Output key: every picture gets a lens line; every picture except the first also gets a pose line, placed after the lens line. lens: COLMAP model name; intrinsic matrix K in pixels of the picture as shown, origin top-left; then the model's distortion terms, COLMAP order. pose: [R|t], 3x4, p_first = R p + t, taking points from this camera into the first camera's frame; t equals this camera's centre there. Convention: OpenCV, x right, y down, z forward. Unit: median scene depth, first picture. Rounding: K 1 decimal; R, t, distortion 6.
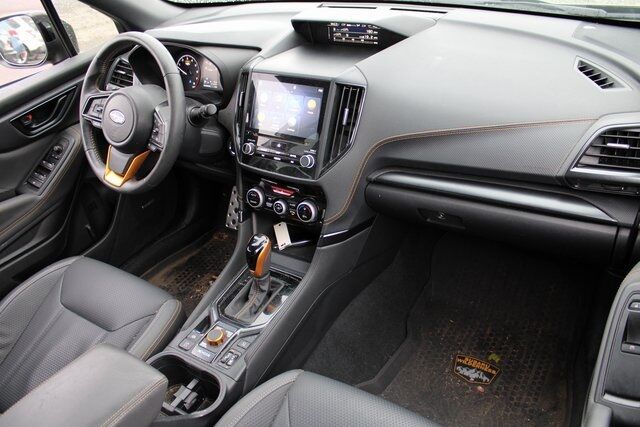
lens RADIAL K [[537.1, 0, 320.0], [0, 537.1, 213.5], [0, 0, 1]] dist [-0.149072, 0.122681]
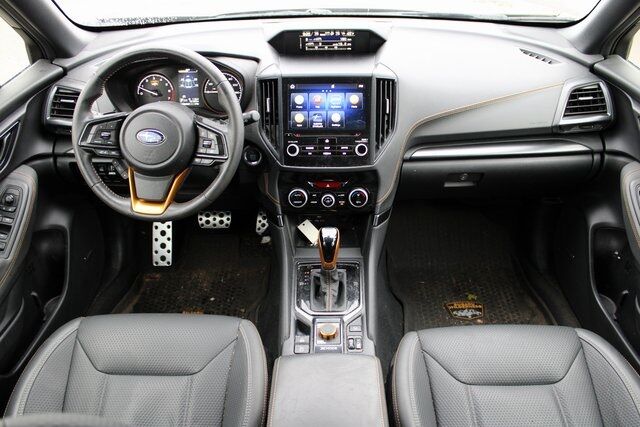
lens RADIAL K [[537.1, 0, 320.0], [0, 537.1, 213.5], [0, 0, 1]] dist [-0.149072, 0.122681]
pose [[0.842453, -0.195132, 0.502192, -0.591700], [0.231340, 0.972821, -0.010086, 0.018853], [-0.486574, 0.124675, 0.864698, 0.090630]]
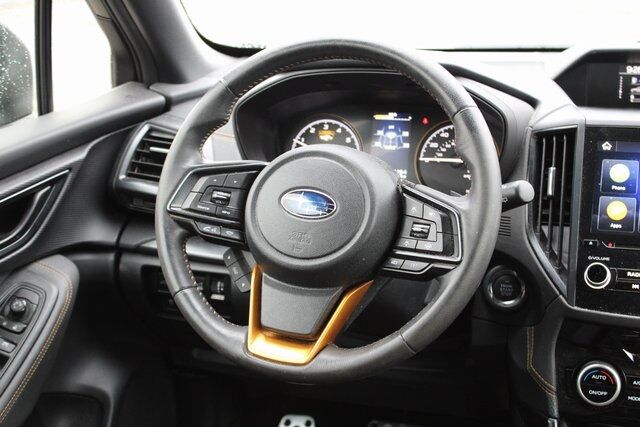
lens RADIAL K [[974.8, 0, 320.0], [0, 974.8, 213.5], [0, 0, 1]] dist [-0.034881, 0.057480]
pose [[0.960509, 0.031281, 0.276485, -0.574132], [0.067821, 0.937373, -0.341661, 0.100167], [-0.269857, 0.346920, 0.898233, 0.251936]]
